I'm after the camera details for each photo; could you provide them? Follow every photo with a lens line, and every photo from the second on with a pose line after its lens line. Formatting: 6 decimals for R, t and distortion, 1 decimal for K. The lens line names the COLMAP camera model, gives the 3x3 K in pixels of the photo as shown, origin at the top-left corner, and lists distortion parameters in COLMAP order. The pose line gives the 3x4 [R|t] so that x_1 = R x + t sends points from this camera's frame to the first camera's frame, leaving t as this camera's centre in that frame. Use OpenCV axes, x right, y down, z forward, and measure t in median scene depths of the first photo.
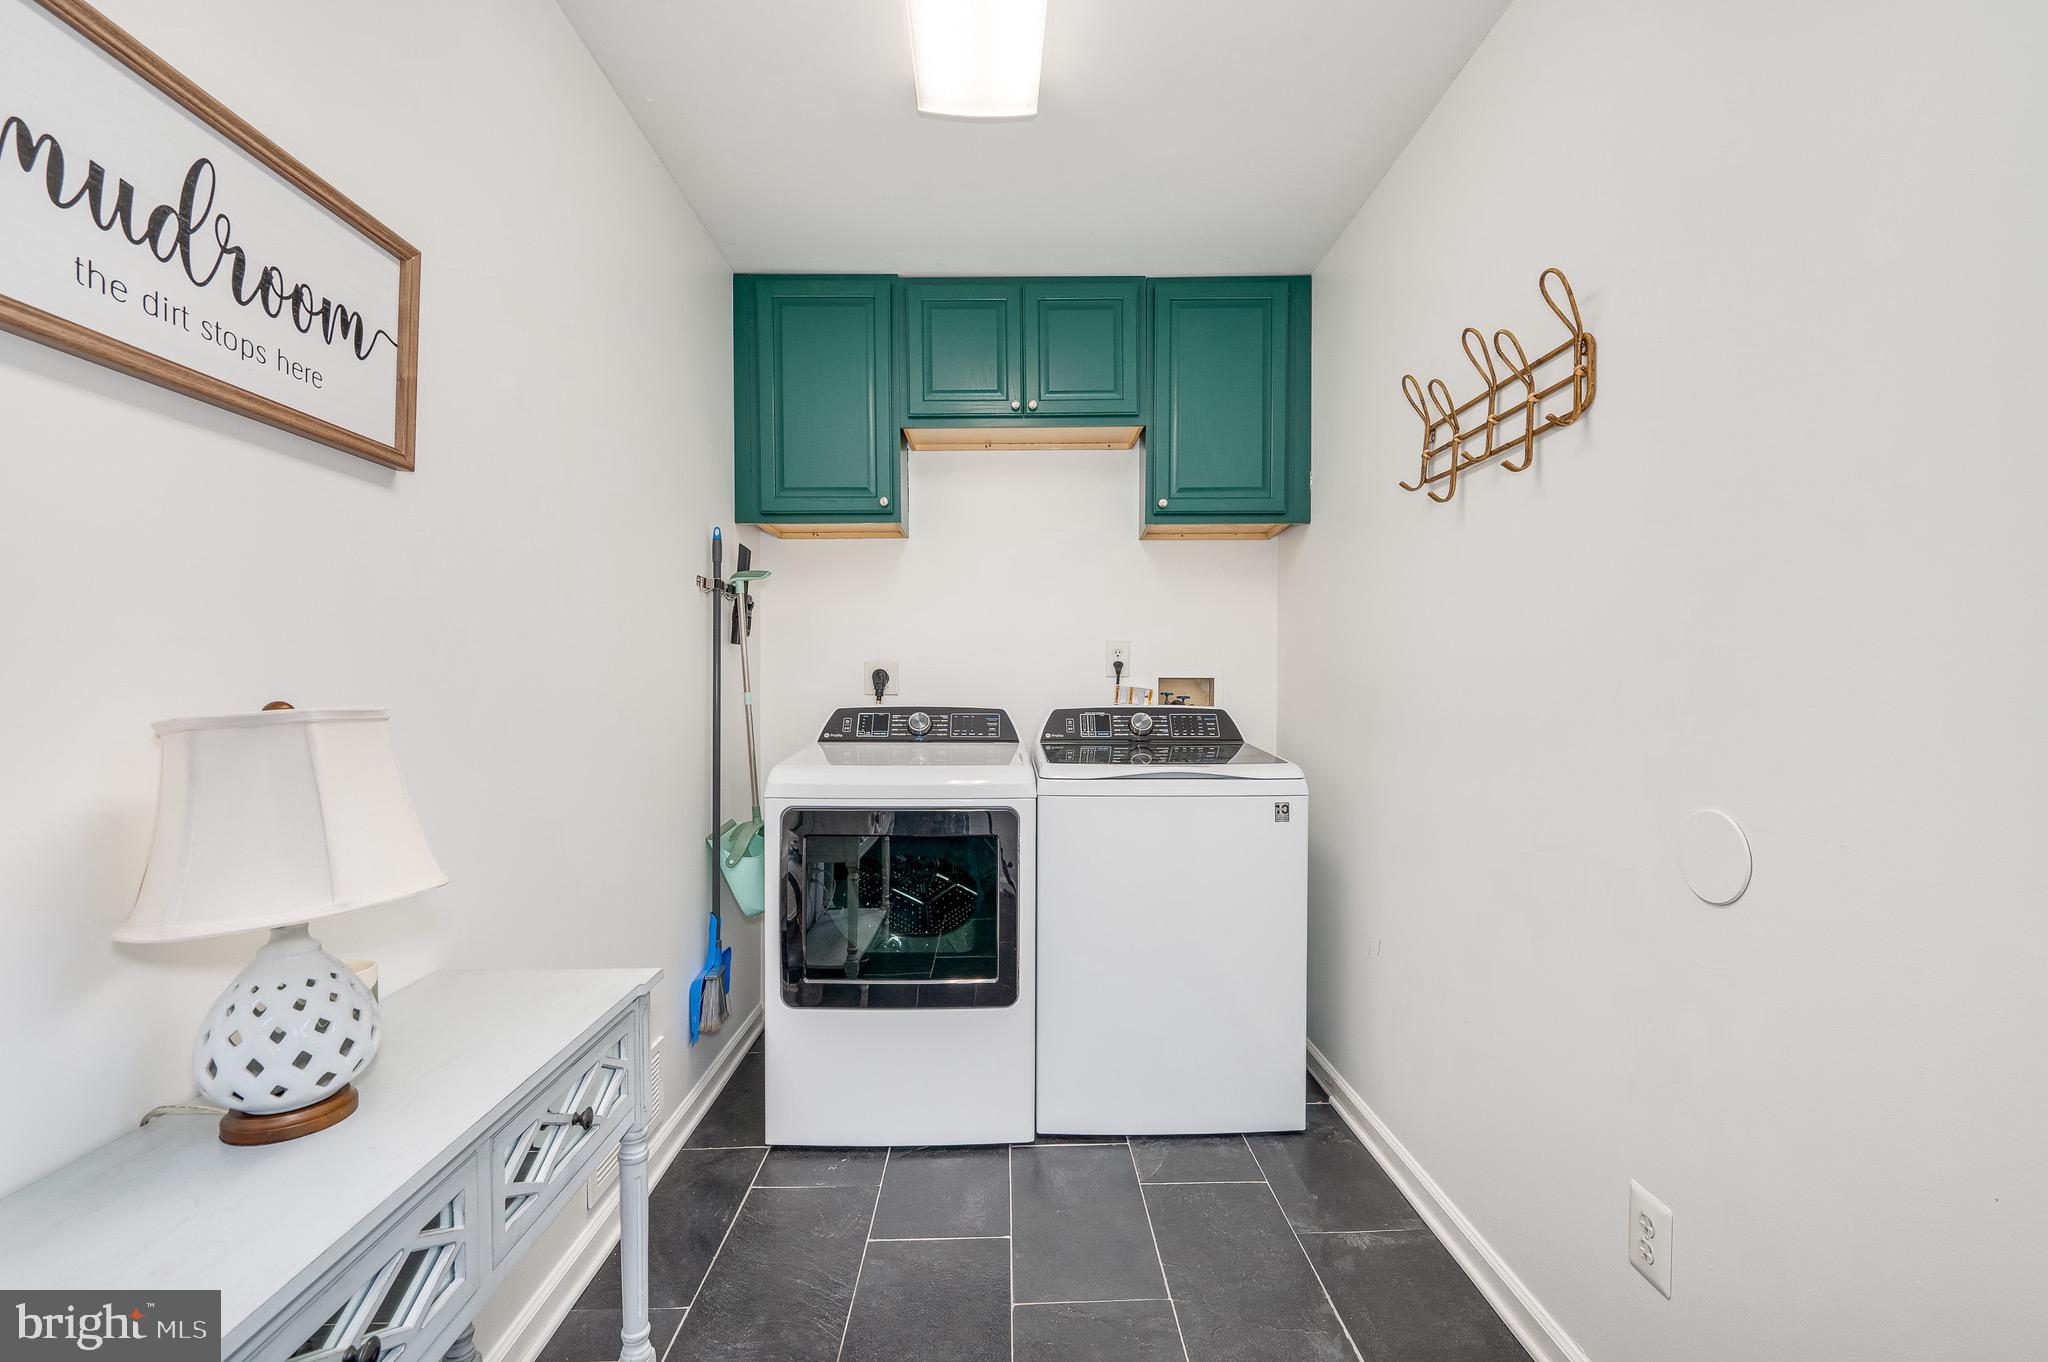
lens RADIAL K [[947.4, 0, 1022.9], [0, 947.4, 695.2], [0, 0, 1]] dist [-0.001554, 0.000888]
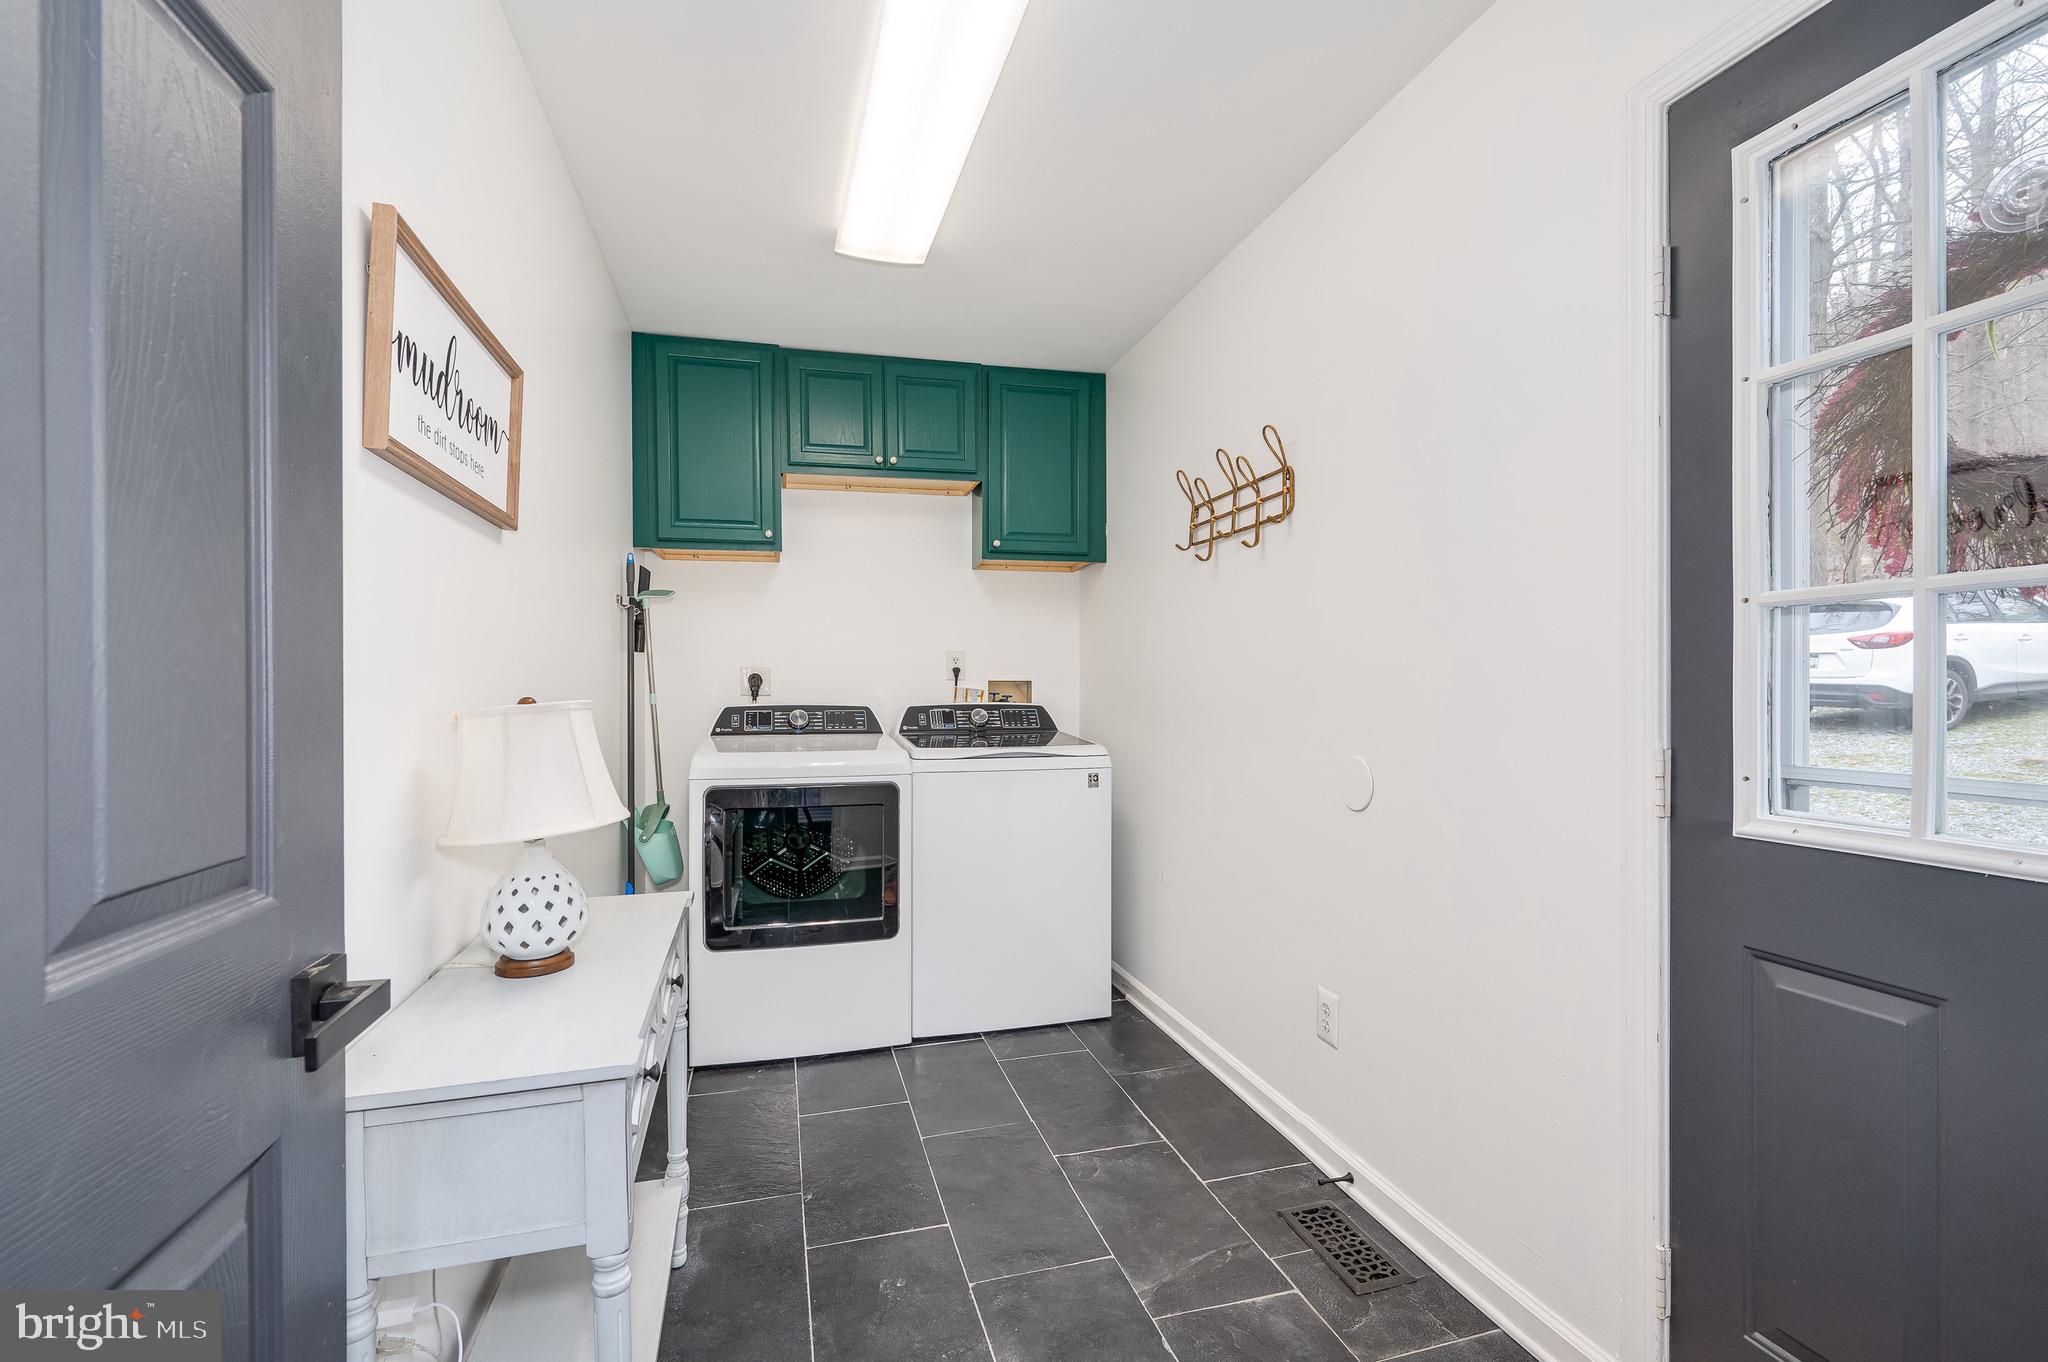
lens RADIAL K [[947.4, 0, 1027.8], [0, 947.4, 682.3], [0, 0, 1]] dist [-0.001554, 0.000888]
pose [[0.968917, -0.001278, 0.247381, -0.146725], [0.005522, 0.999849, -0.016462, 0.005637], [-0.247322, 0.017316, 0.968778, -0.278521]]
